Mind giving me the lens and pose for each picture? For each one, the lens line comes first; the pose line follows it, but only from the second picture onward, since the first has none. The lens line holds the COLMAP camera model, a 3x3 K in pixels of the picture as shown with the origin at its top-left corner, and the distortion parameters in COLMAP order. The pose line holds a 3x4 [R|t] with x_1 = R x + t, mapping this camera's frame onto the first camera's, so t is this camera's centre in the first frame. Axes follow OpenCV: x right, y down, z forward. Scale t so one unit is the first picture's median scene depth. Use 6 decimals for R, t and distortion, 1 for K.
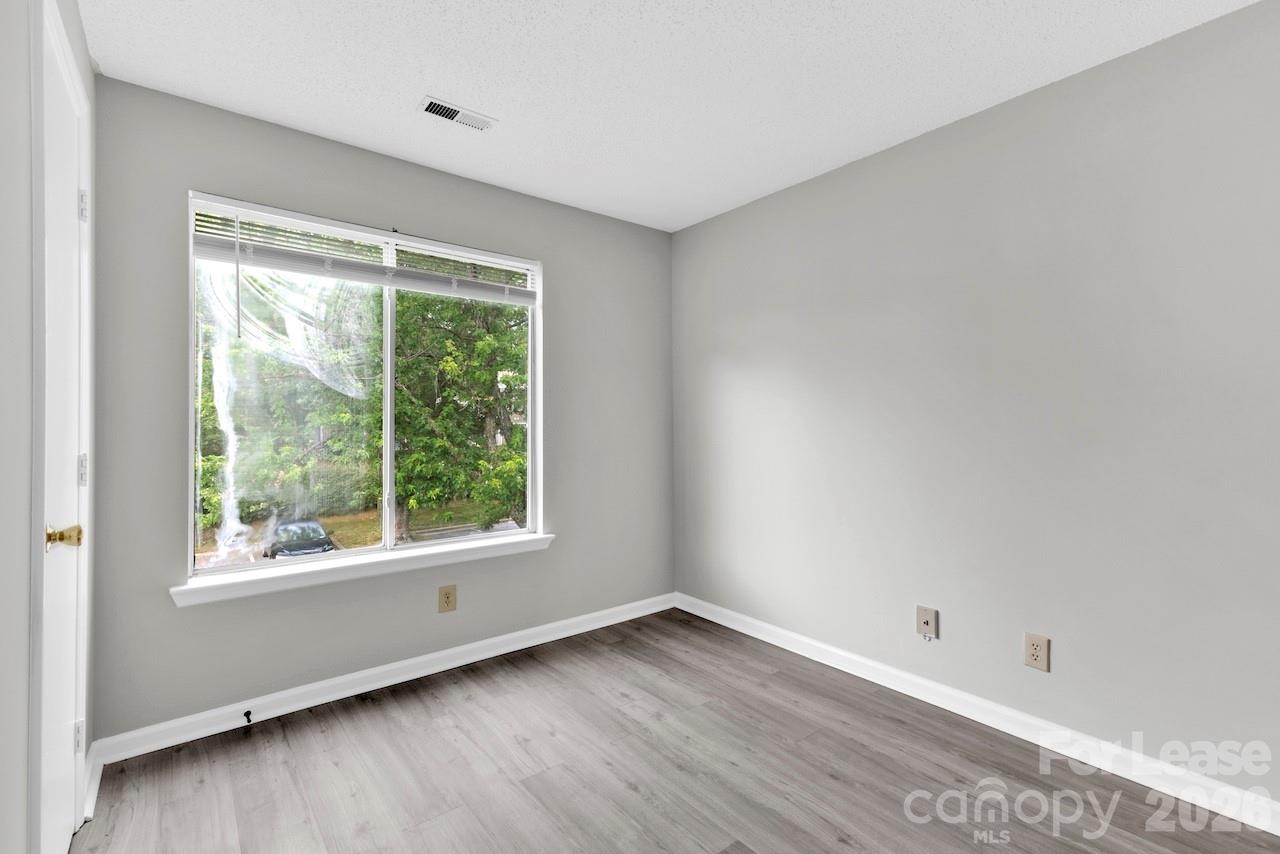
lens RADIAL K [[564.3, 0, 640.7], [0, 564.3, 431.7], [0, 0, 1]] dist [0.011156, 0.000103]
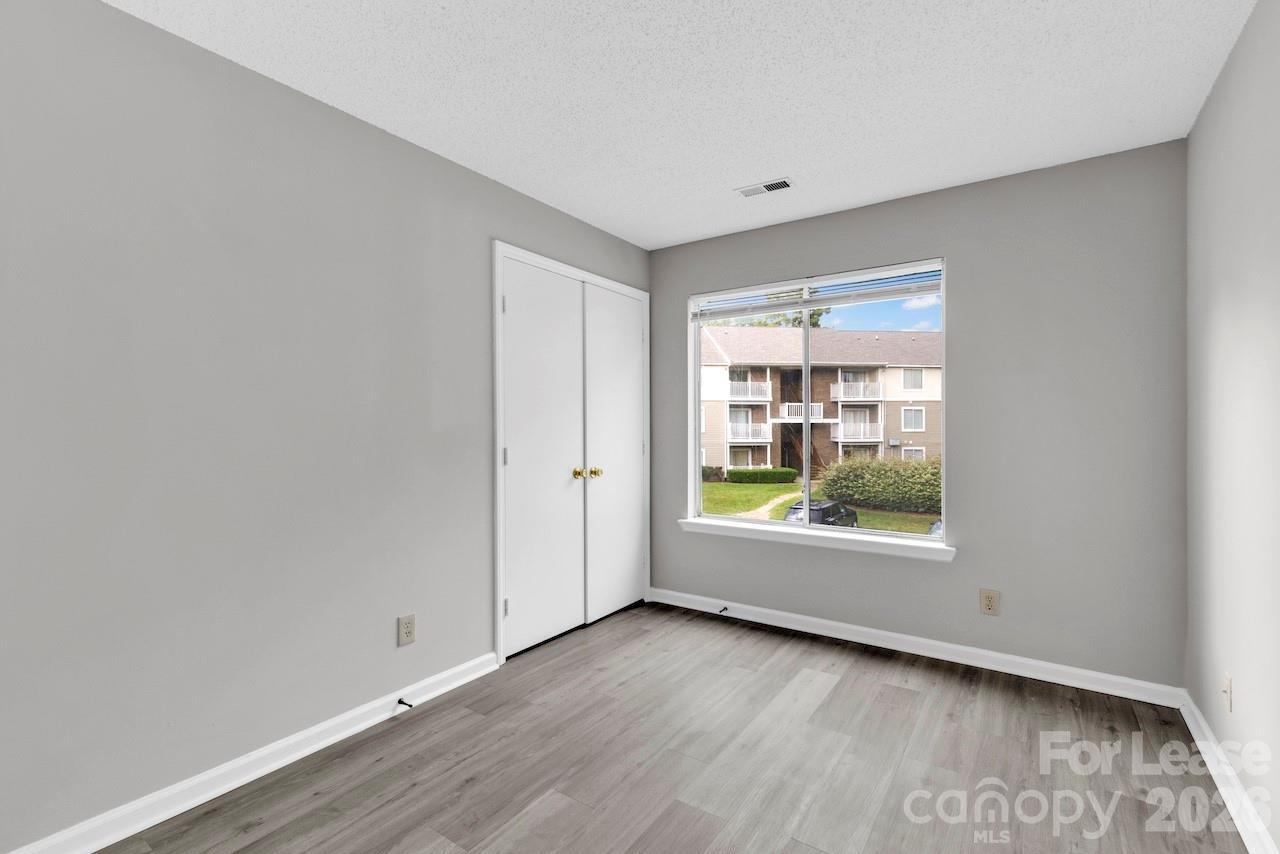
lens RADIAL K [[564.3, 0, 642.9], [0, 564.3, 423.0], [0, 0, 1]] dist [0.011156, 0.000103]
pose [[0.277336, 0.004024, -0.960765, 0.723159], [0.009808, 0.999927, 0.007019, -0.040159], [0.960723, -0.011370, 0.277276, 0.320513]]
